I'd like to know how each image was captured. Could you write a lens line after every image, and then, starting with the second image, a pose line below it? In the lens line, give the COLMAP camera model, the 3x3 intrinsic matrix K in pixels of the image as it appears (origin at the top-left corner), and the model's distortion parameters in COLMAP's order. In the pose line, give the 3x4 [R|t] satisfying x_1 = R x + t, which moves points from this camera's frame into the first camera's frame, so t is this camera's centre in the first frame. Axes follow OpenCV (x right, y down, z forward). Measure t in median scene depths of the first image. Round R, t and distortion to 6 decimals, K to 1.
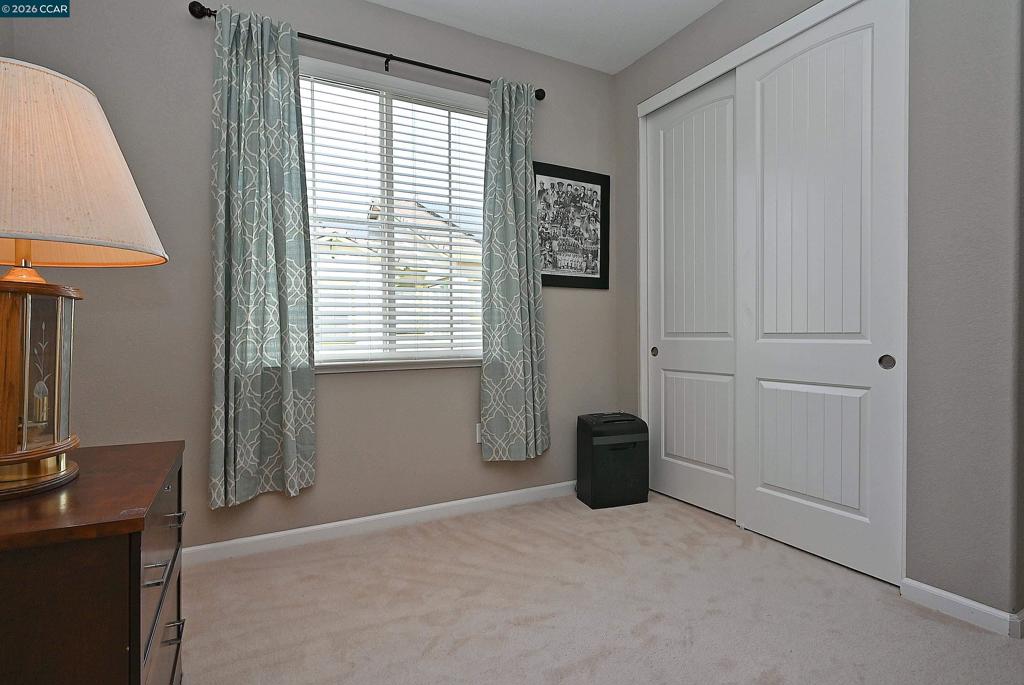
lens RADIAL K [[508.9, 0, 513.0], [0, 508.9, 342.8], [0, 0, 1]] dist [-0.003152, 0.001647]
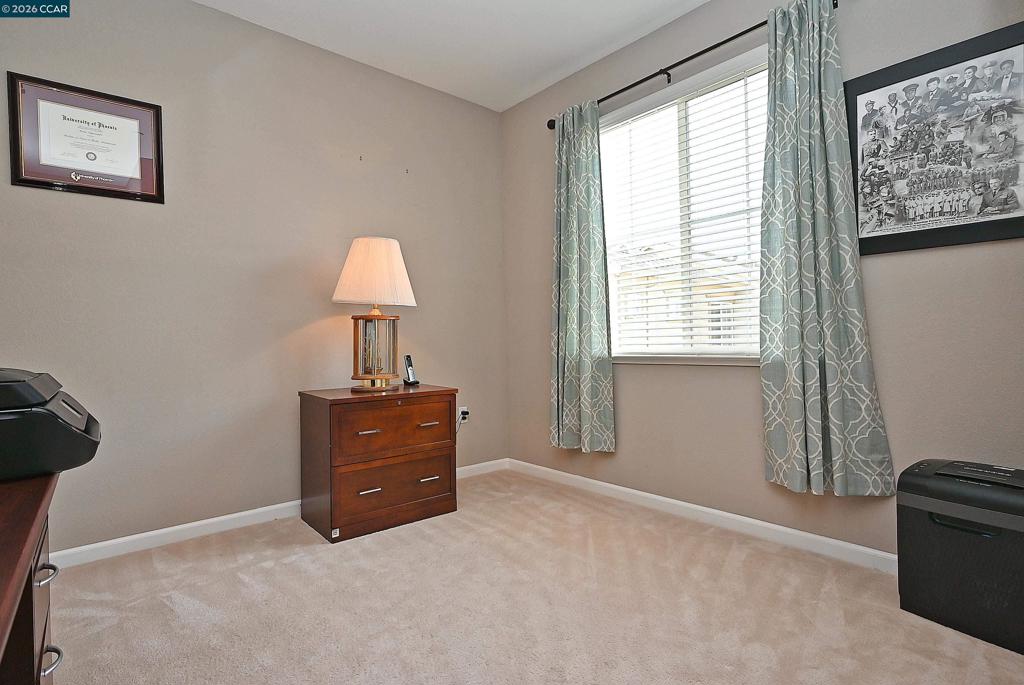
lens RADIAL K [[508.9, 0, 513.0], [0, 508.9, 342.8], [0, 0, 1]] dist [-0.003152, 0.001647]
pose [[0.217562, 0.005520, -0.976031, 0.627610], [-0.001779, 0.999985, 0.005259, 0.003711], [0.976045, 0.000592, 0.217569, 0.392233]]
